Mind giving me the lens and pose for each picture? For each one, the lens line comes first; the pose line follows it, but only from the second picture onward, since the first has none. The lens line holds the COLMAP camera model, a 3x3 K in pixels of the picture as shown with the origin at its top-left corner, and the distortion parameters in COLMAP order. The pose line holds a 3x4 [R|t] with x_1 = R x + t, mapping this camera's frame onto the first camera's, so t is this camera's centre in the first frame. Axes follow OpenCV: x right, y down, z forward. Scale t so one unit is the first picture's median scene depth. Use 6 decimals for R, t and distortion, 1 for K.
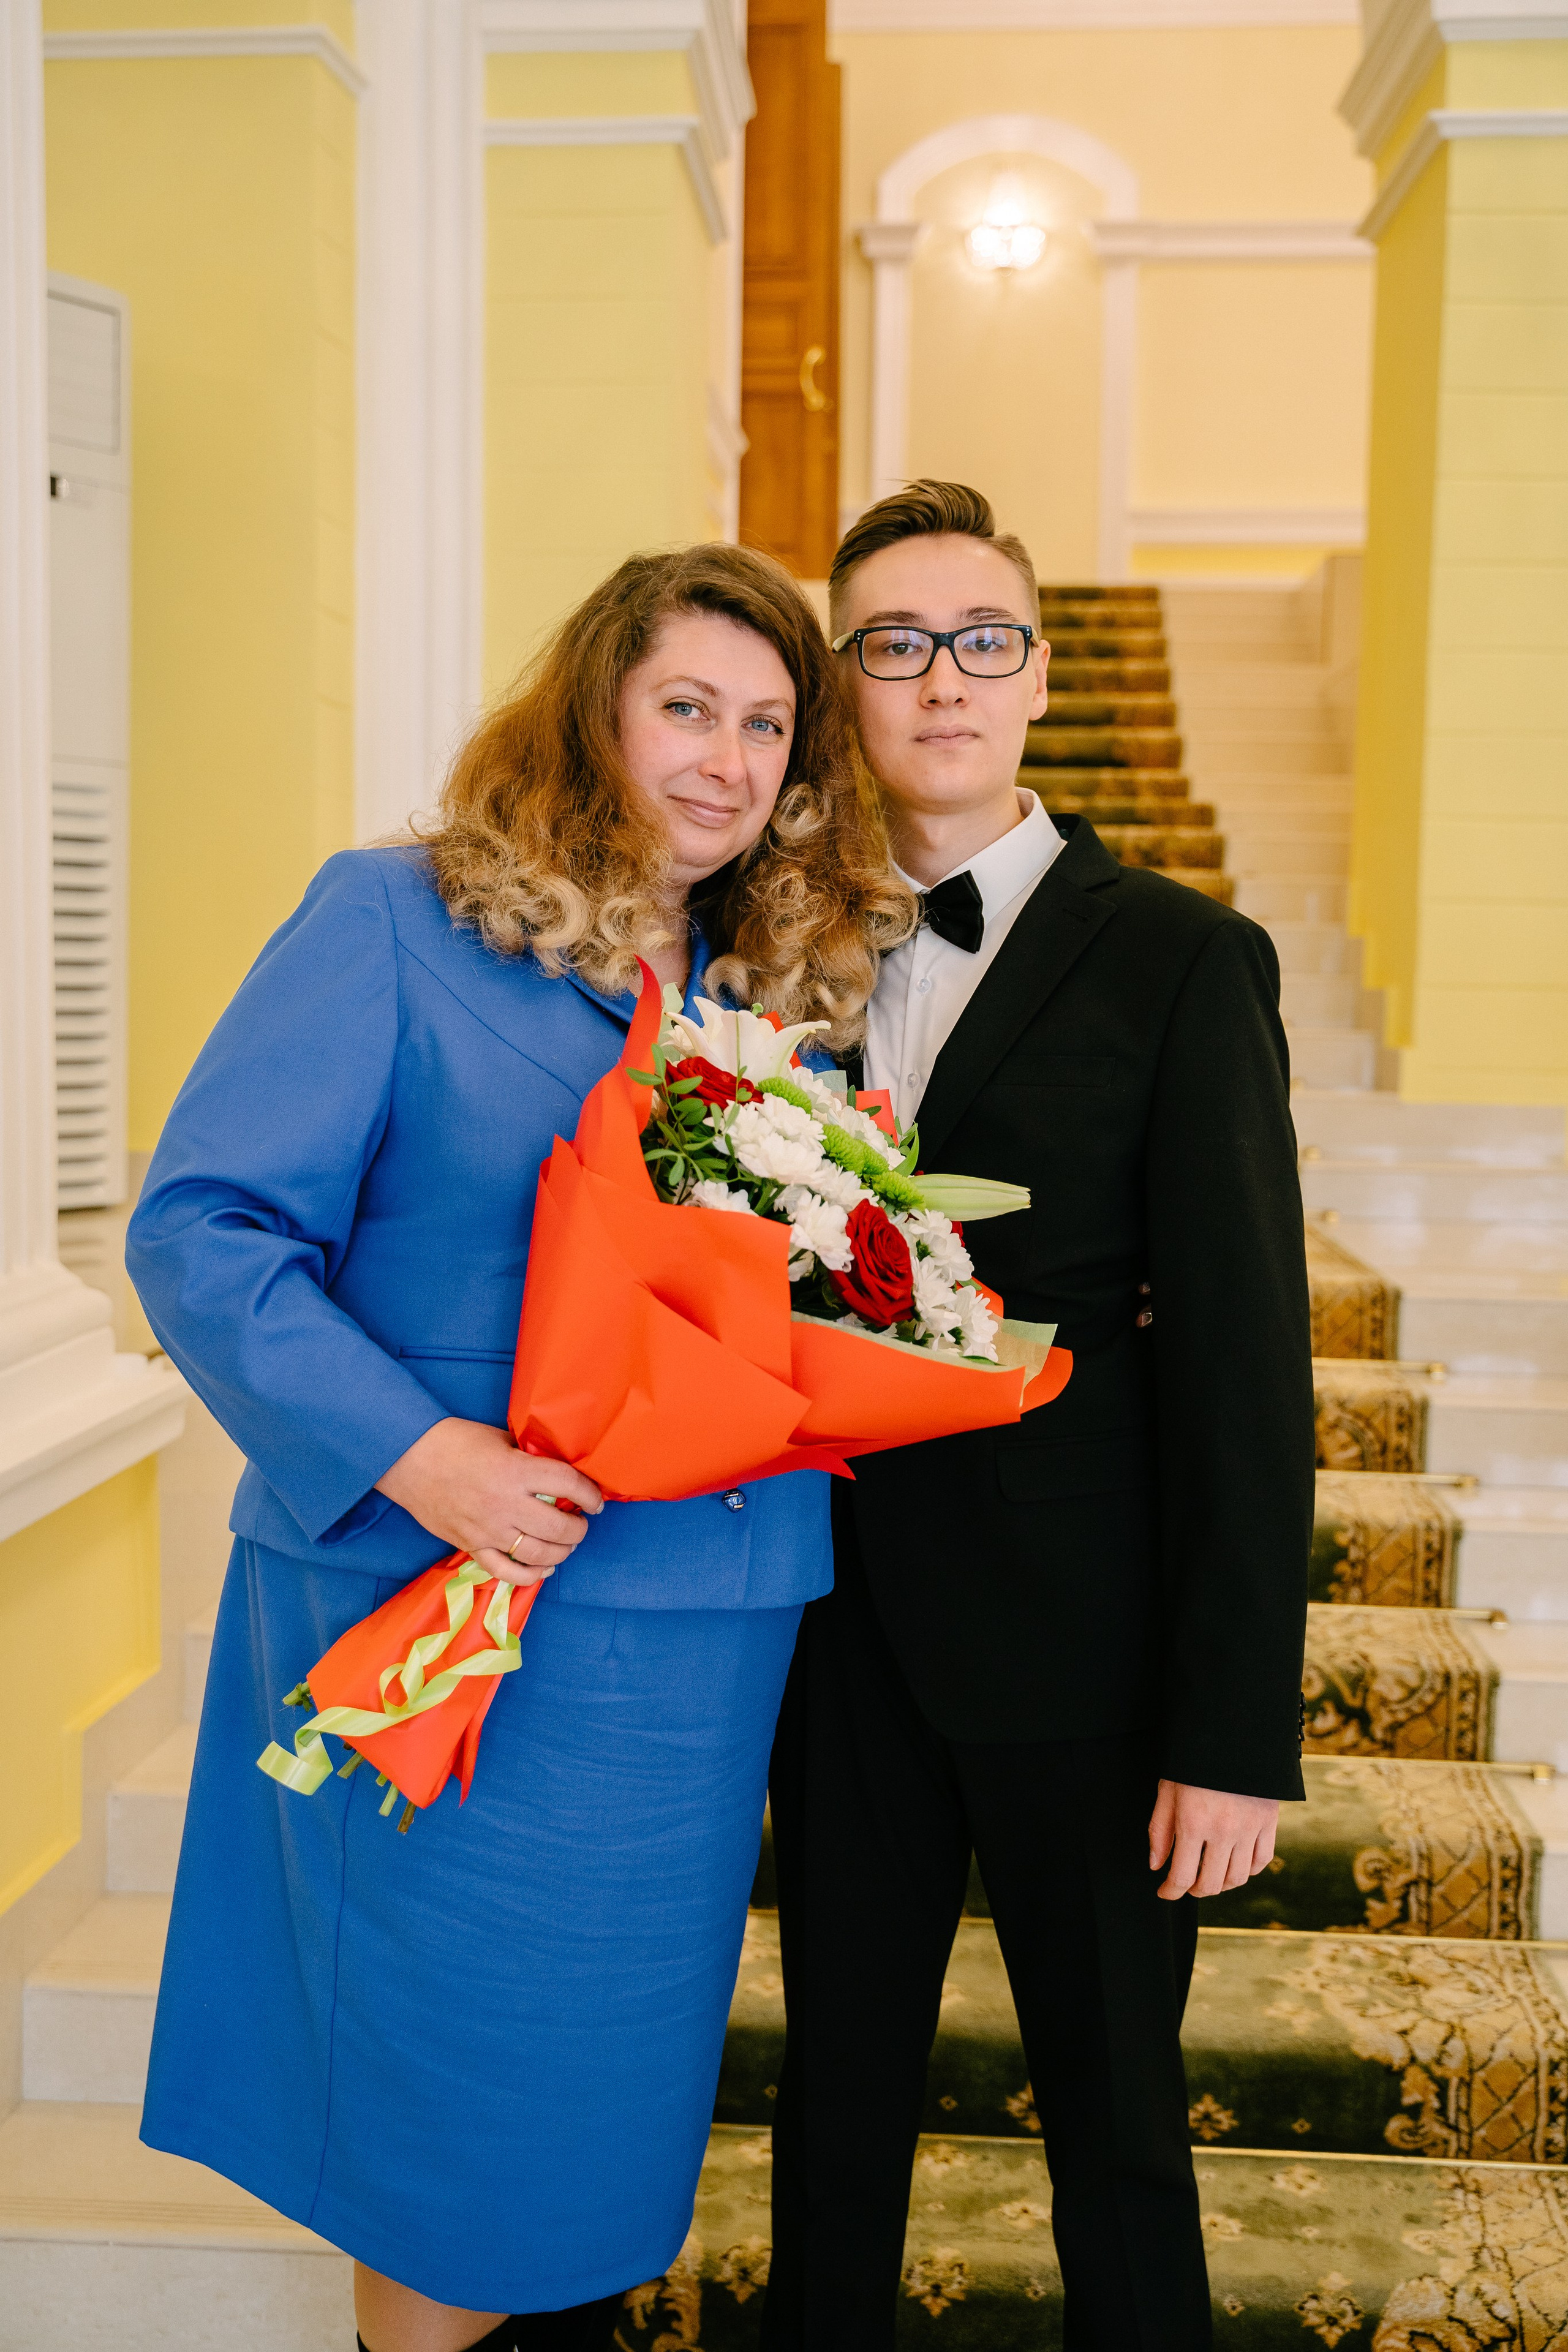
lens RADIAL K [[2734.0, 0, 781.9], [0, 2734.0, 1132.8], [0, 0, 1]] dist [-0.004110, 0.277821]
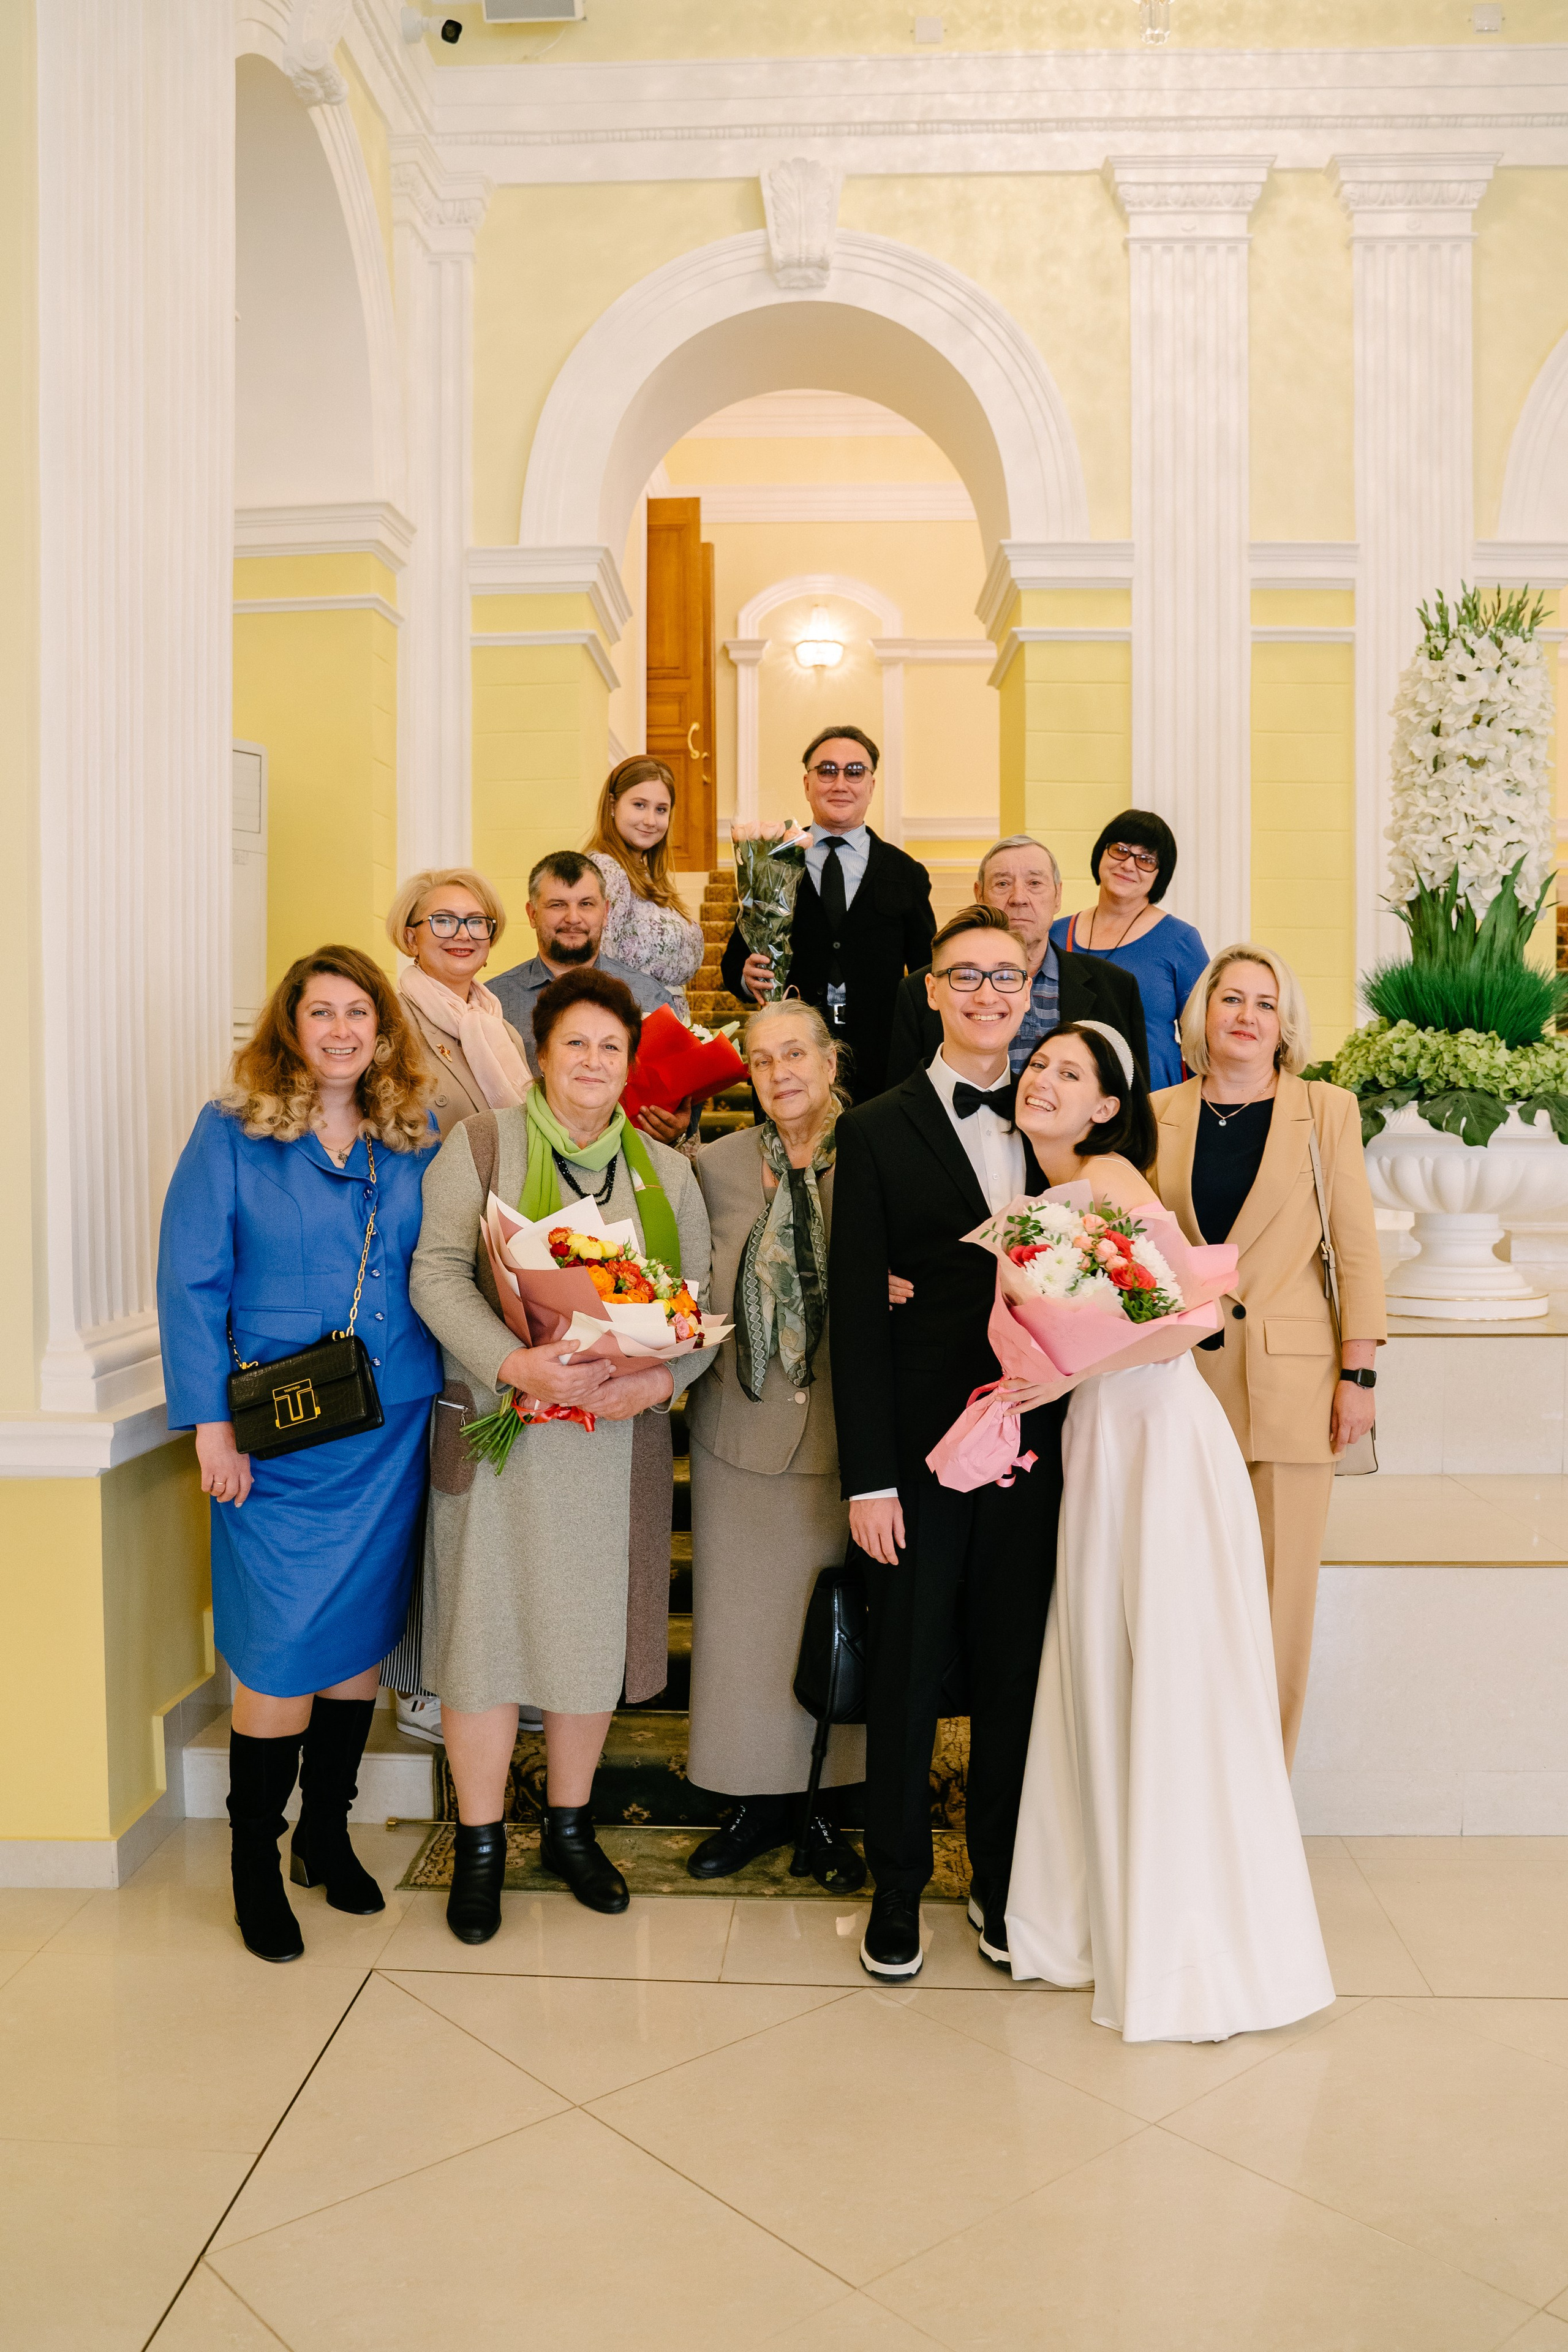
lens RADIAL K [[1974.8, 0, 772.3], [0, 1974.8, 1168.4], [0, 0, 1]] dist [-0.111820, 0.094663]
pose [[0.999533, -0.017520, 0.025035, 0.028436], [0.018288, 0.999358, -0.030794, 0.005784], [-0.024479, 0.031237, 0.999212, -0.142657]]
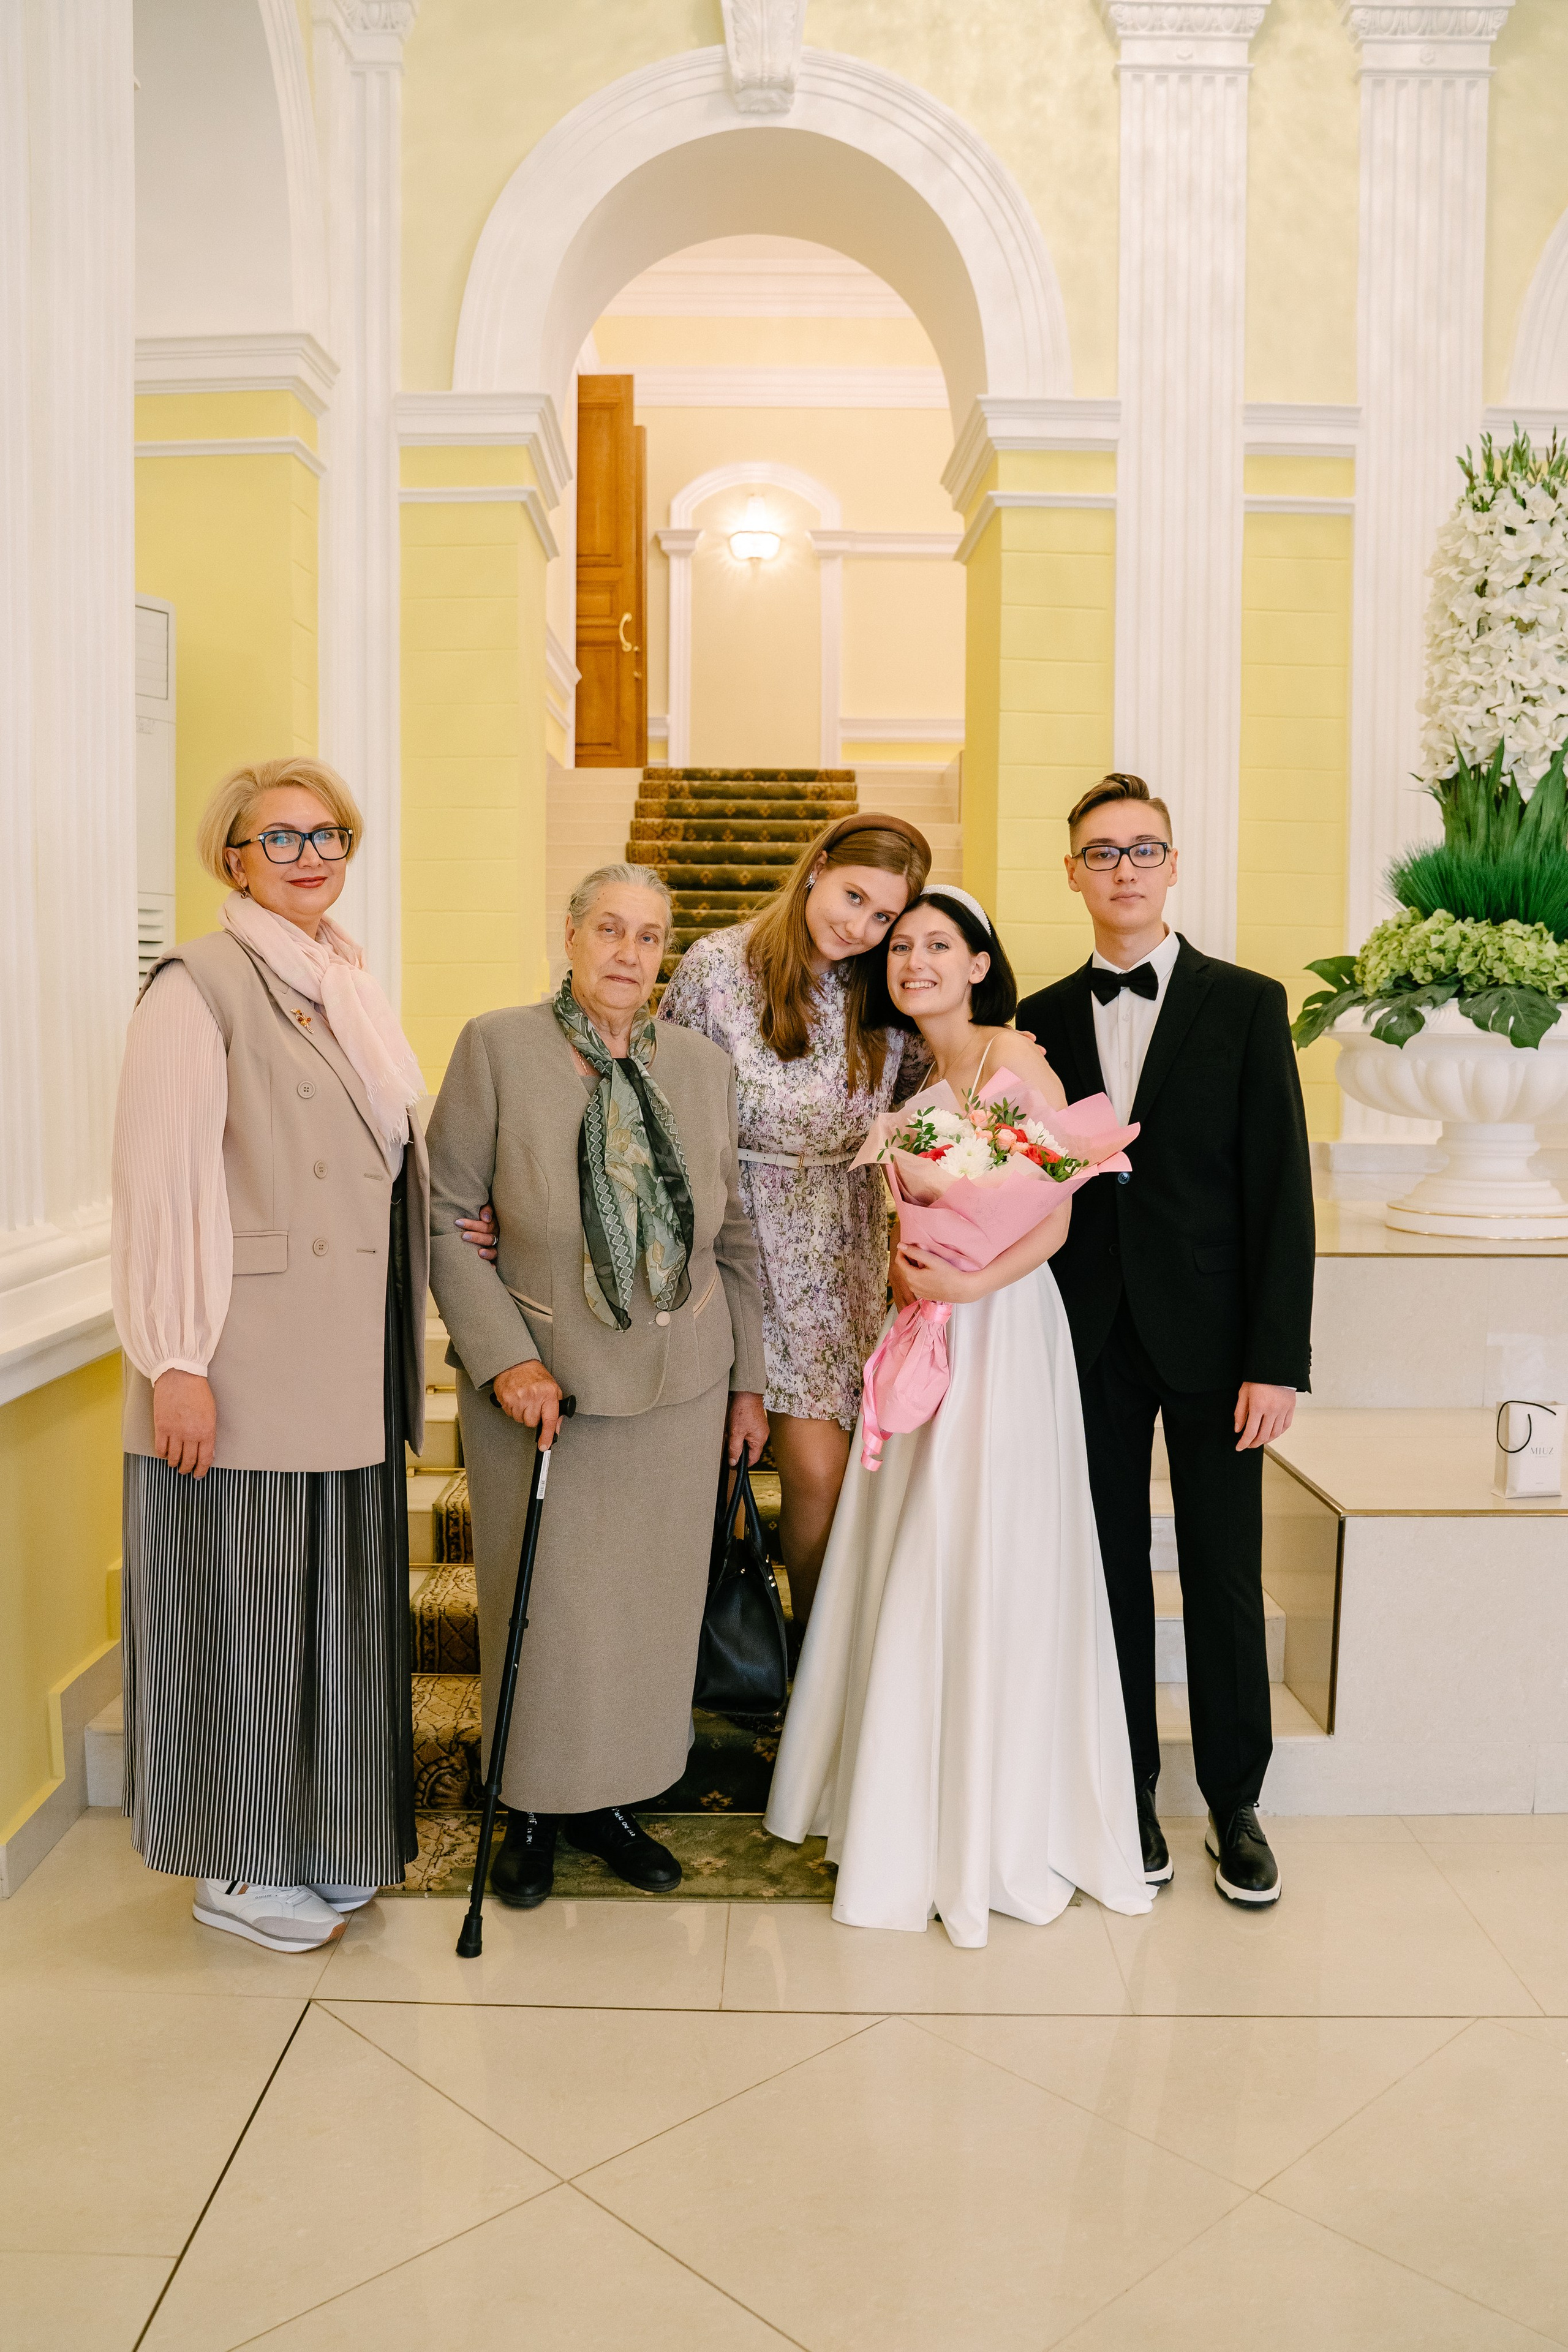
lens RADIAL K [[1947.9, 0, 767.7], [0, 1947.9, 1180.4], [0, 0, 1]] dist [-0.113069, 0.094897]
pose [[0.997481, -0.015269, 0.069265, 0.013229], [0.014119, 0.999755, 0.017064, 0.008928], [-0.069508, -0.016043, 0.997452, -0.077475]]
